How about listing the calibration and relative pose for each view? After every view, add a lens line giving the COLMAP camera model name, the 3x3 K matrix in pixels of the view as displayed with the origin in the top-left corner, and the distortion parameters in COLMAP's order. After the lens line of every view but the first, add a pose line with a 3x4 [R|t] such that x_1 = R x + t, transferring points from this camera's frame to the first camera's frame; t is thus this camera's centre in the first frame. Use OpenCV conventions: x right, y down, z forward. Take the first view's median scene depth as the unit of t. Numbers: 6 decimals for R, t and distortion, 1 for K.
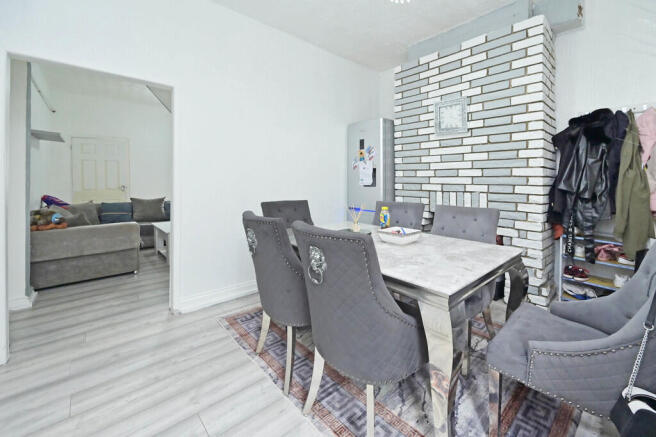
lens RADIAL K [[281.2, 0, 327.0], [0, 281.2, 218.5], [0, 0, 1]] dist [0.000060, -0.000074]
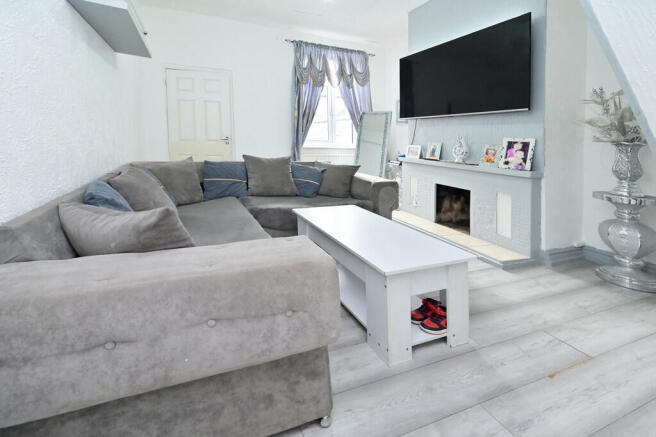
lens RADIAL K [[281.2, 0, 327.0], [0, 281.2, 218.5], [0, 0, 1]] dist [0.000060, -0.000074]
pose [[0.969531, 0.099758, -0.223738, -0.376434], [-0.068072, 0.987069, 0.145124, -0.037991], [0.235322, -0.125472, 0.963784, 0.435849]]
